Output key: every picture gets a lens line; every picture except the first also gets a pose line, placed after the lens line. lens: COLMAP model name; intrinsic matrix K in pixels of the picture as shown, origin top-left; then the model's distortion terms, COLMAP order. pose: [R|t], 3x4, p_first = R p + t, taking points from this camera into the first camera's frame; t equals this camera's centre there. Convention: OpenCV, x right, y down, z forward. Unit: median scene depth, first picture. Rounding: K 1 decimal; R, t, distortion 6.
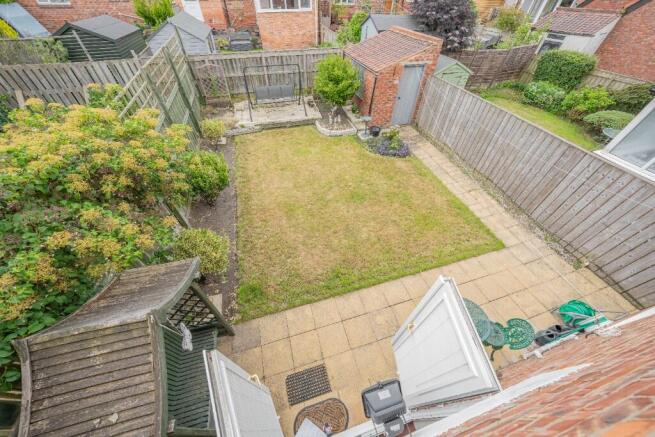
lens RADIAL K [[224.2, 0, 327.2], [0, 224.2, 215.9], [0, 0, 1]] dist [-0.026883, 0.004515]
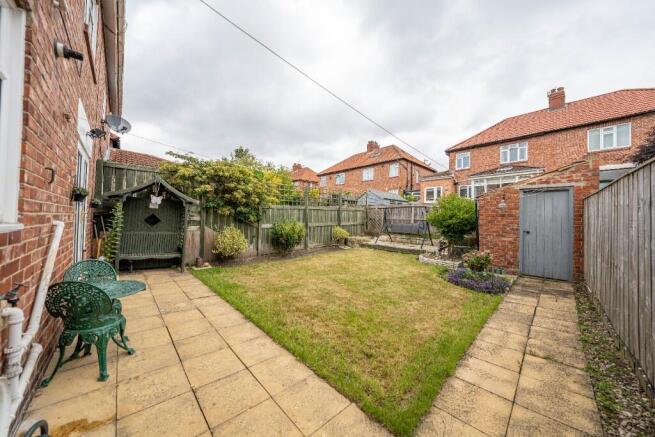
lens RADIAL K [[224.2, 0, 327.2], [0, 224.2, 215.9], [0, 0, 1]] dist [-0.026883, 0.004515]
pose [[0.457000, -0.008995, -0.889421, 0.696265], [-0.656146, 0.671701, -0.343933, 0.072915], [0.600519, 0.740767, 0.301065, 0.430665]]
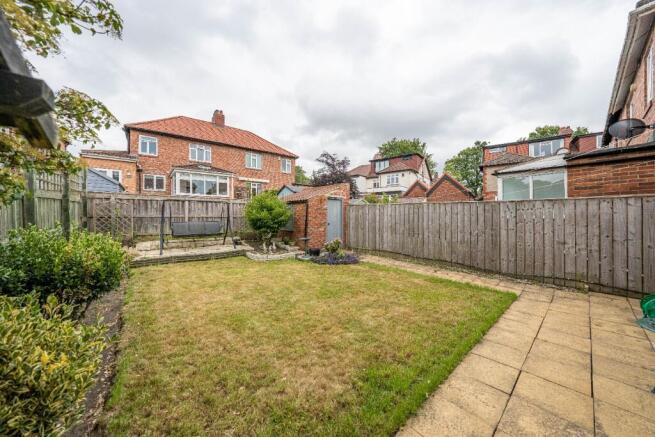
lens RADIAL K [[224.2, 0, 327.2], [0, 224.2, 215.9], [0, 0, 1]] dist [-0.026883, 0.004515]
pose [[0.913435, -0.005461, 0.406947, -0.143517], [0.297155, 0.692186, -0.657706, 0.181465], [-0.278091, 0.721699, 0.633890, 0.298404]]
